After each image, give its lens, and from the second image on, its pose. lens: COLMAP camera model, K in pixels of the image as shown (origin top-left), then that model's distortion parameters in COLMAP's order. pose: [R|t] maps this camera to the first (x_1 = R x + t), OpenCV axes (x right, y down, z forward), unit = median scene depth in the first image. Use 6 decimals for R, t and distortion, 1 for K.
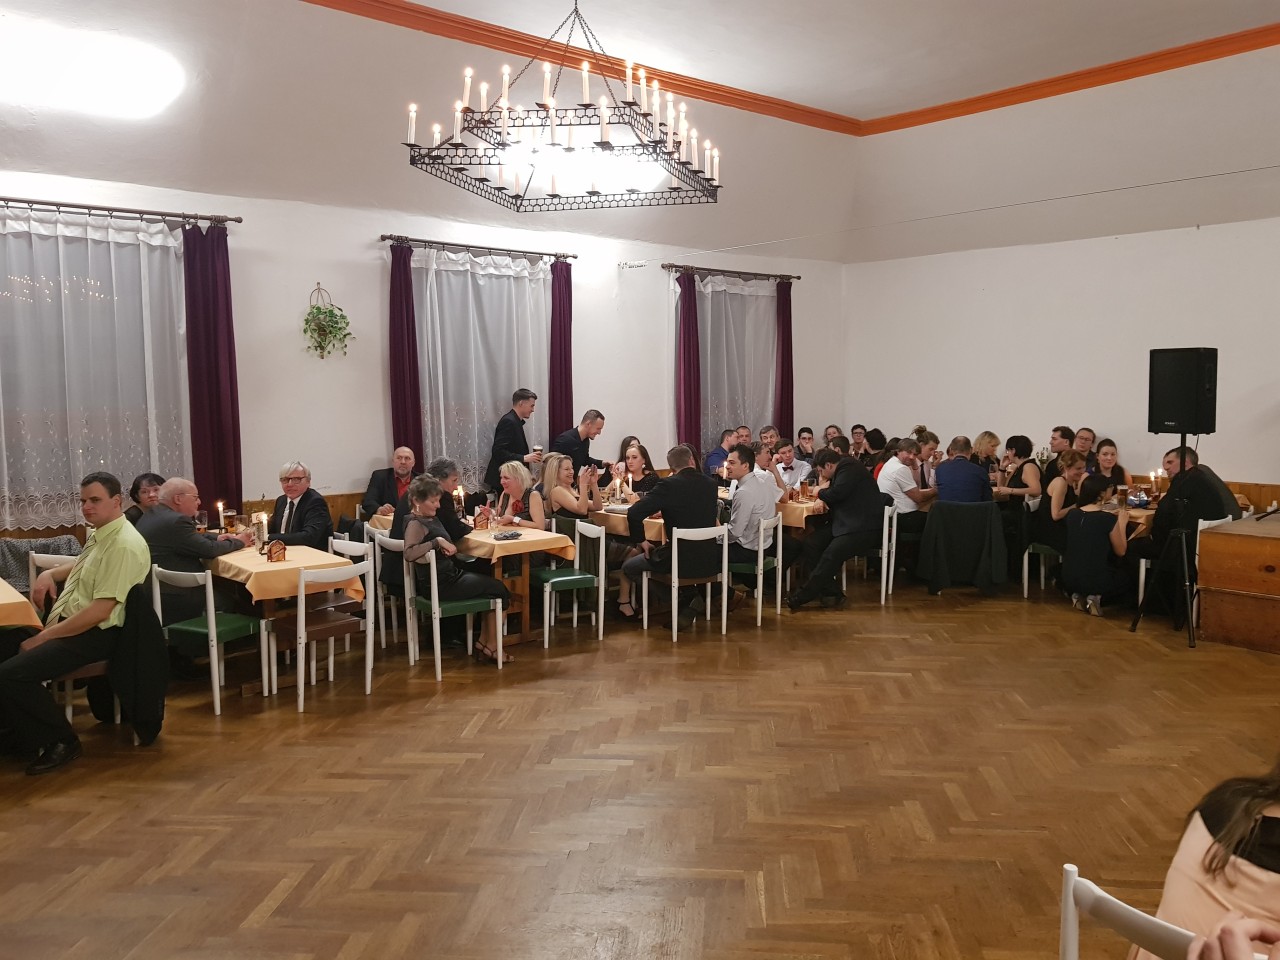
lens RADIAL K [[953.4, 0, 656.7], [0, 953.4, 455.9], [0, 0, 1]] dist [0.055591, -0.088998]
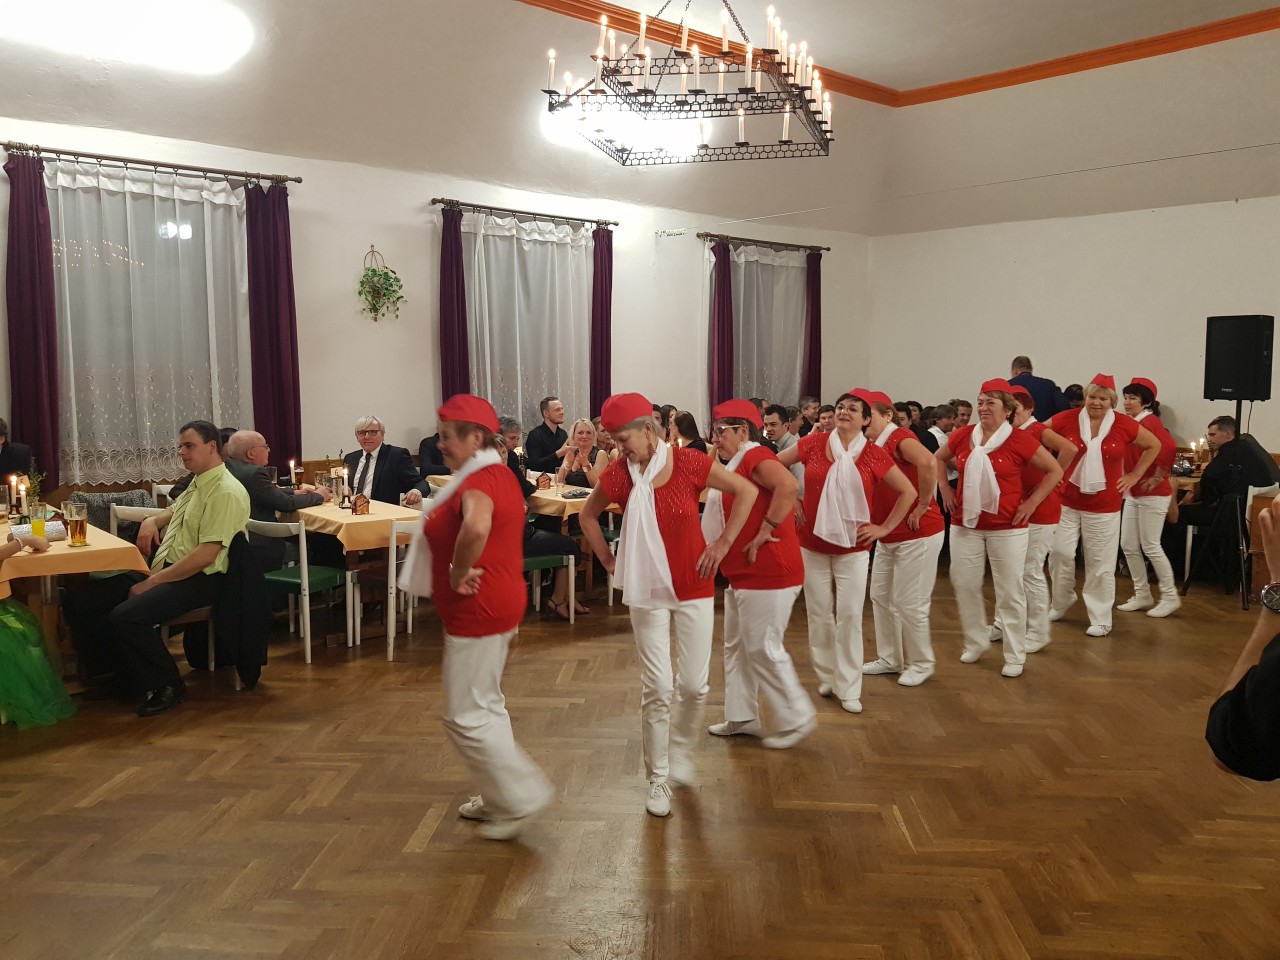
lens RADIAL K [[952.7, 0, 628.1], [0, 952.7, 458.3], [0, 0, 1]] dist [0.057001, -0.092346]
pose [[0.999947, 0.008841, 0.005328, -0.114647], [-0.008941, 0.999778, 0.019087, 0.027605], [-0.005158, -0.019134, 0.999804, -0.011009]]
